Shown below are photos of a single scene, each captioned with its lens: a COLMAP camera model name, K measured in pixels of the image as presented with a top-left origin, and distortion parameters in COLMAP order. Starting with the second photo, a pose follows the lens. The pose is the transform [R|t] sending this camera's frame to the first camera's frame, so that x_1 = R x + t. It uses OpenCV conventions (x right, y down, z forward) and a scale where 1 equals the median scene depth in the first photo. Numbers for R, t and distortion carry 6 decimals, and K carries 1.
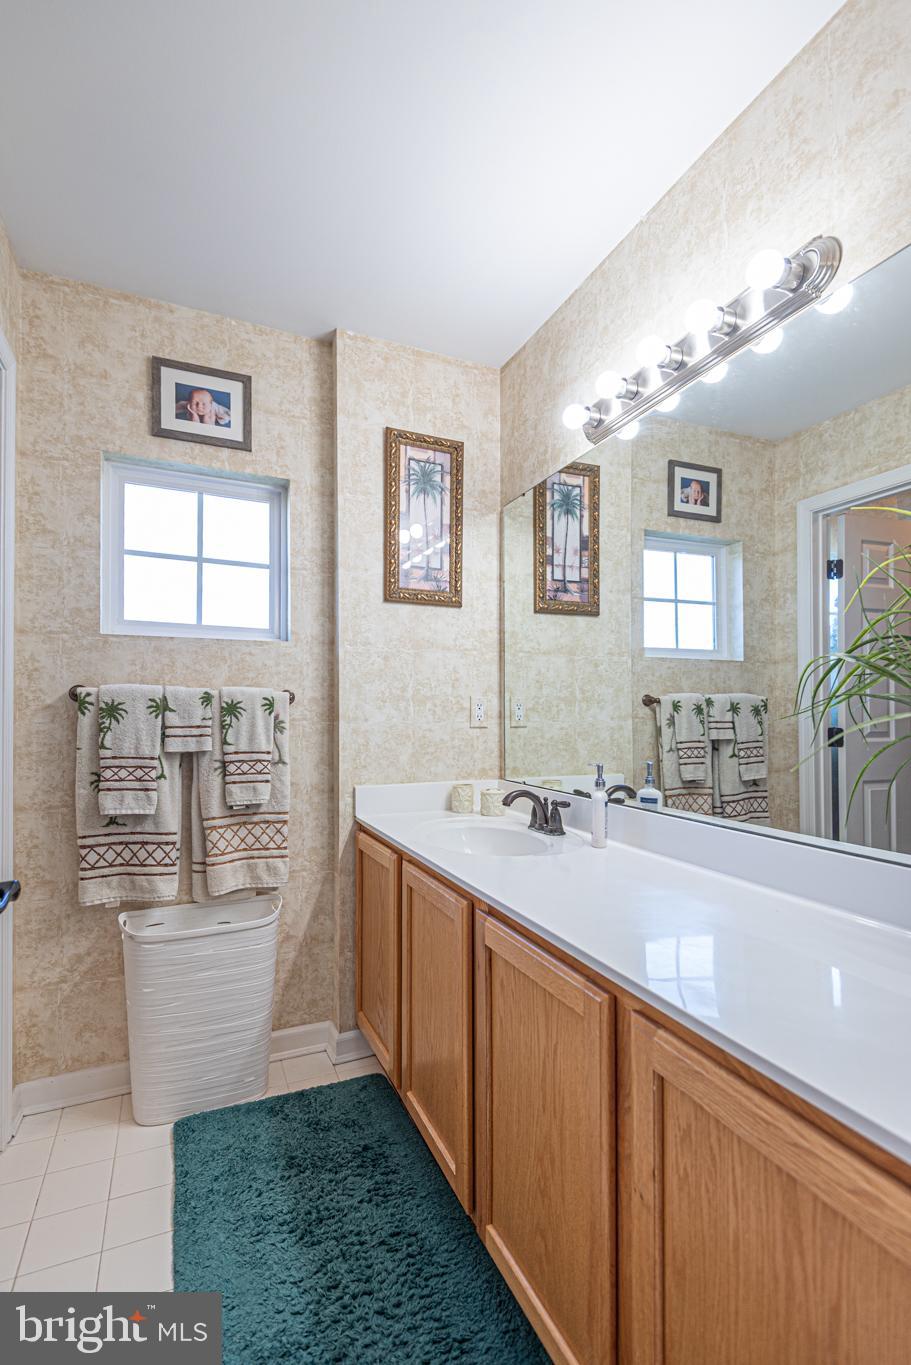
lens RADIAL K [[620.7, 0, 429.4], [0, 620.7, 685.1], [0, 0, 1]] dist [0.019059, -0.012053]
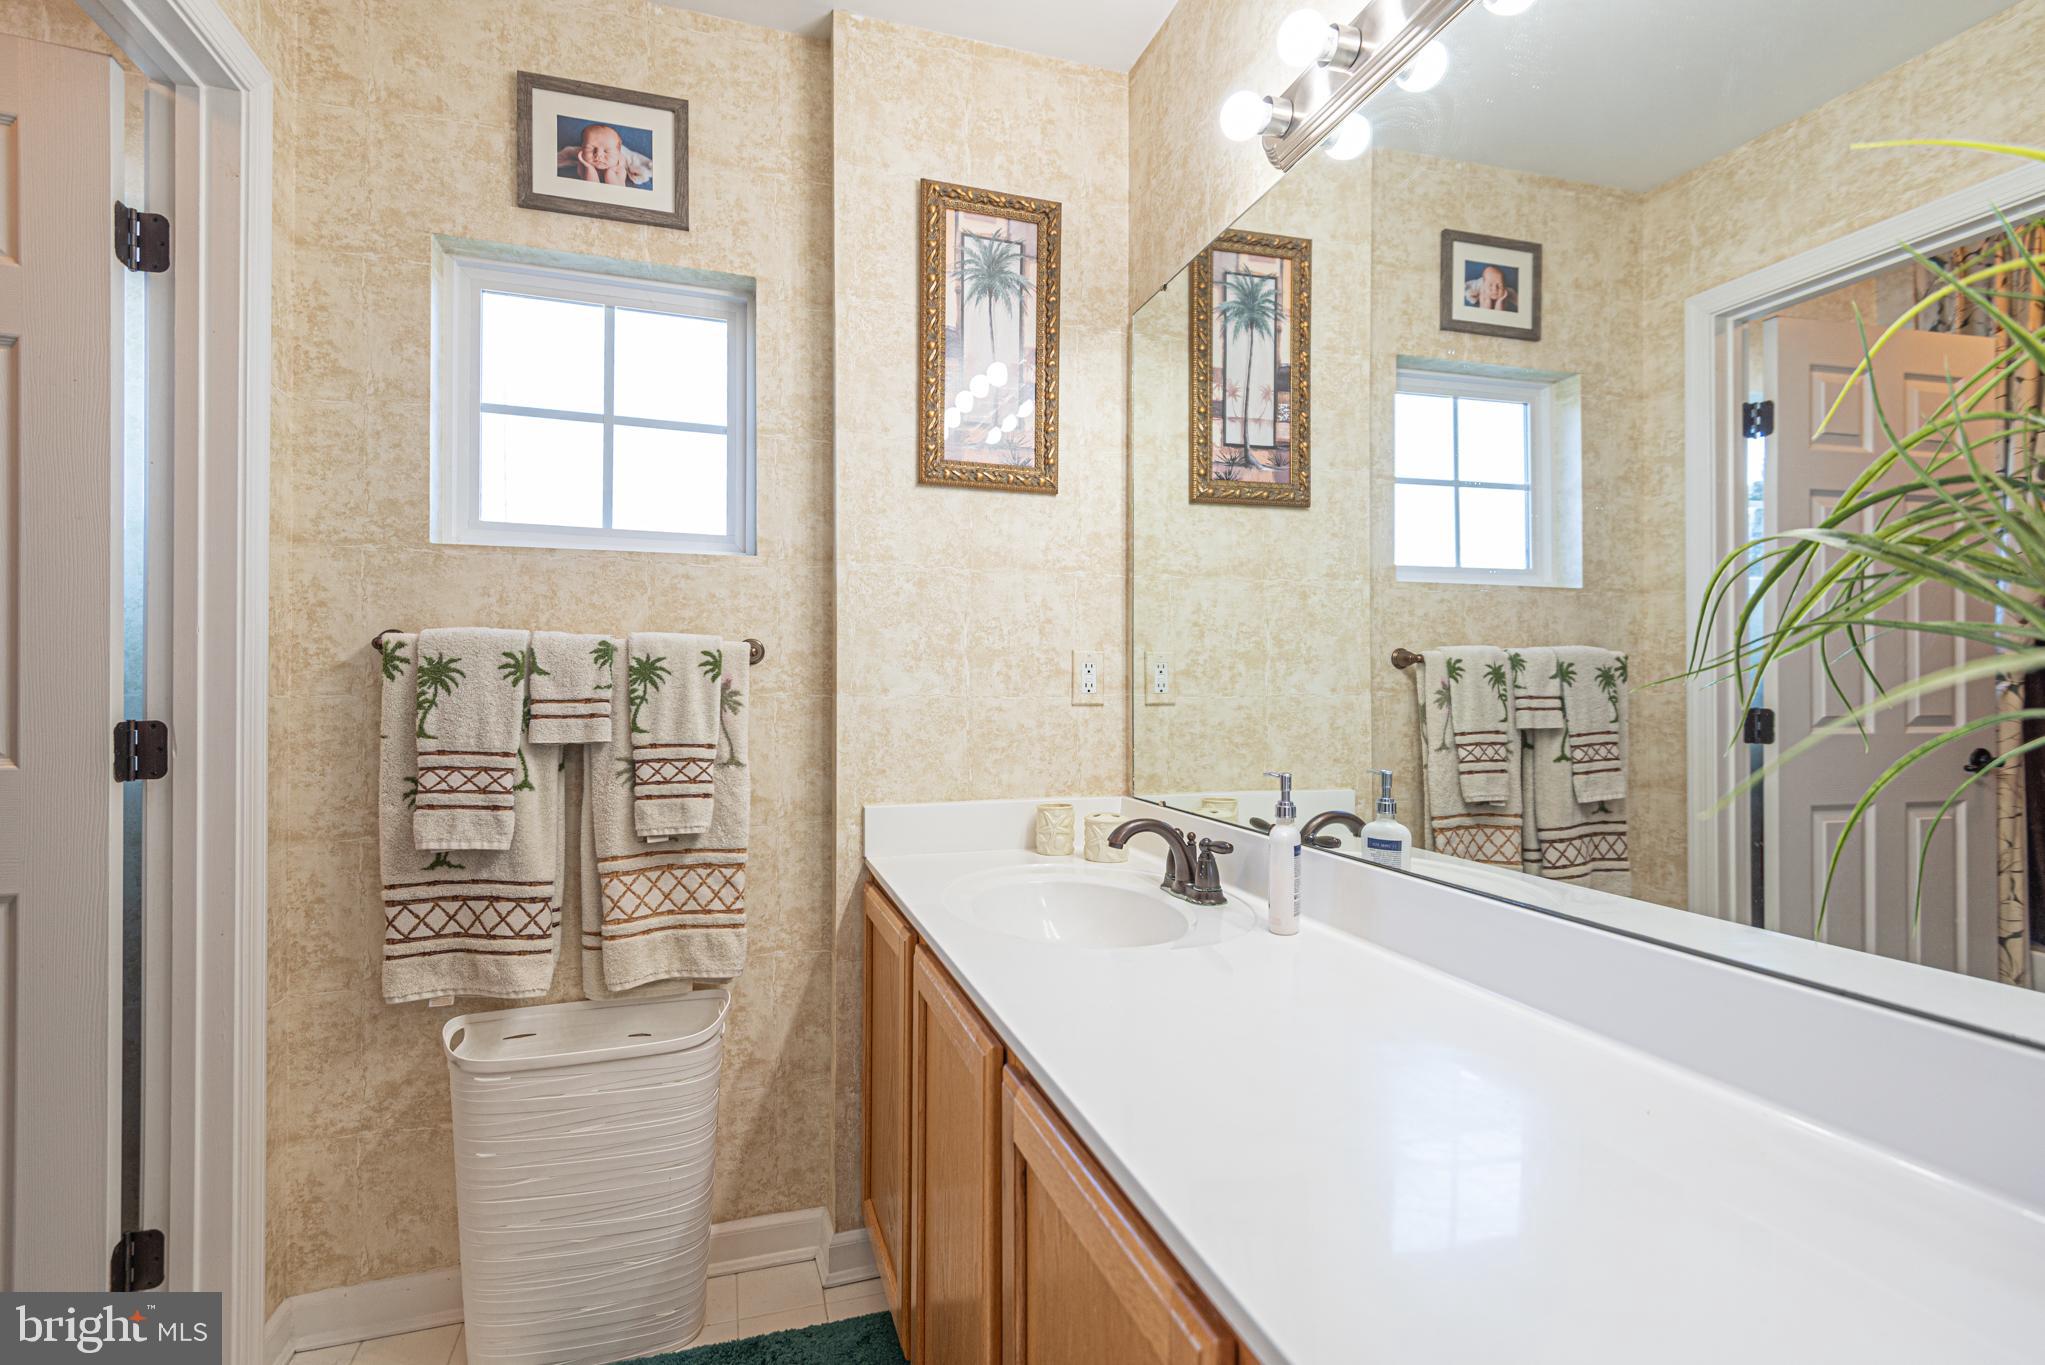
lens RADIAL K [[929.9, 0, 990.0], [0, 929.9, 653.7], [0, 0, 1]] dist [0.019059, -0.012053]
pose [[0.994894, -0.001776, -0.100907, 0.087353], [0.002663, 0.999959, 0.008660, 0.015829], [0.100887, -0.008885, 0.994858, 0.162082]]
